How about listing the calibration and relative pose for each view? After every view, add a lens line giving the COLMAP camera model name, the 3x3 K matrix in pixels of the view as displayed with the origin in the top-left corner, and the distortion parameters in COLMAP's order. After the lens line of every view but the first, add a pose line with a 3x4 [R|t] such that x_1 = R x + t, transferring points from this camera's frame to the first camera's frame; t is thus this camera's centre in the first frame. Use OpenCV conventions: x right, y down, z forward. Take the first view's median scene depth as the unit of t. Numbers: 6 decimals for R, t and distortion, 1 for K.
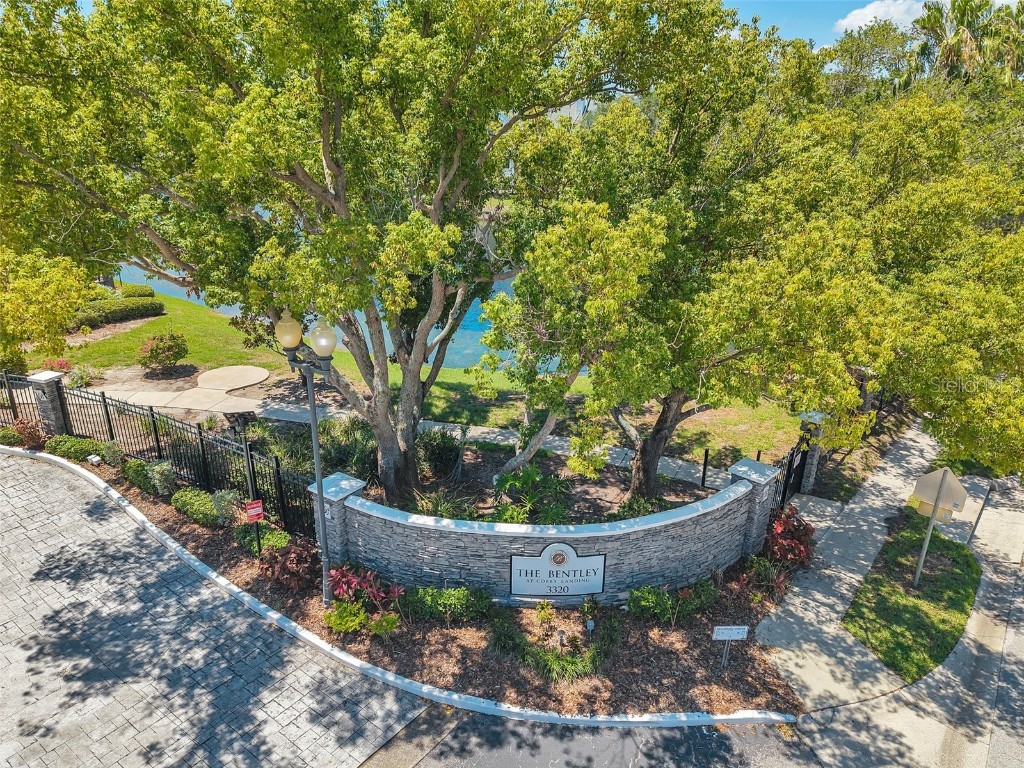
lens RADIAL K [[688.7, 0, 512.0], [0, 688.7, 384.0], [0, 0, 1]] dist [0.019647, -0.002707]
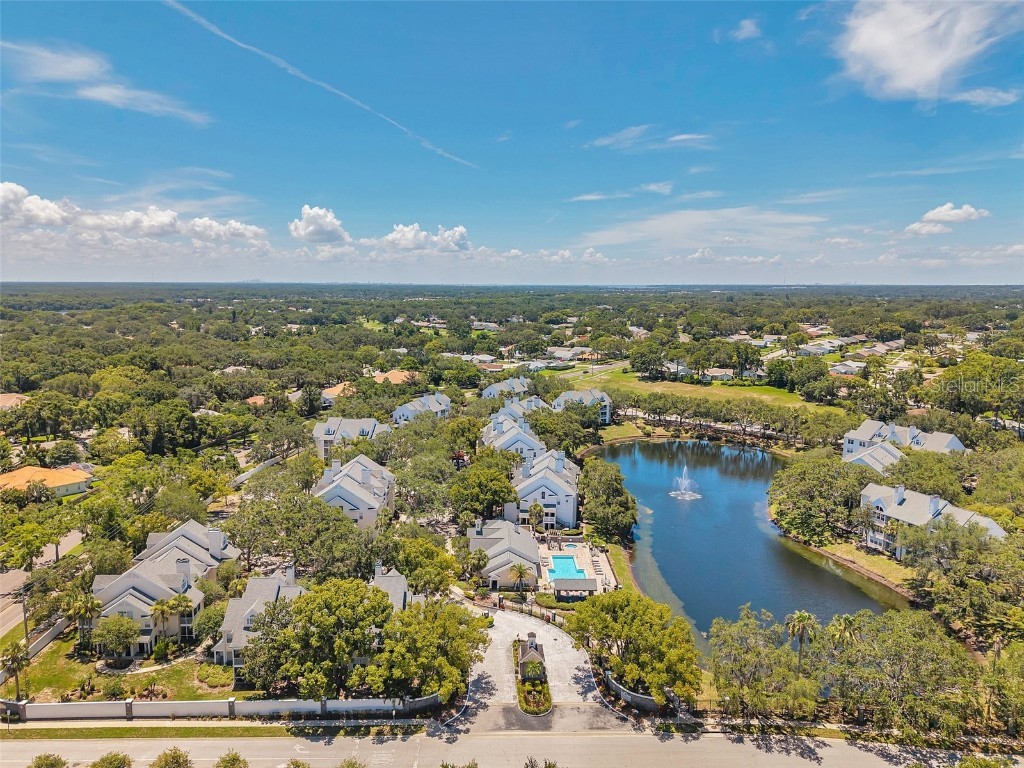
lens RADIAL K [[688.7, 0, 512.0], [0, 688.7, 384.0], [0, 0, 1]] dist [0.019647, -0.002707]
pose [[0.655720, 0.091470, -0.749443, 4.208939], [-0.271735, 0.954706, -0.121230, -1.574406], [0.704408, 0.283143, 0.650876, -5.246662]]
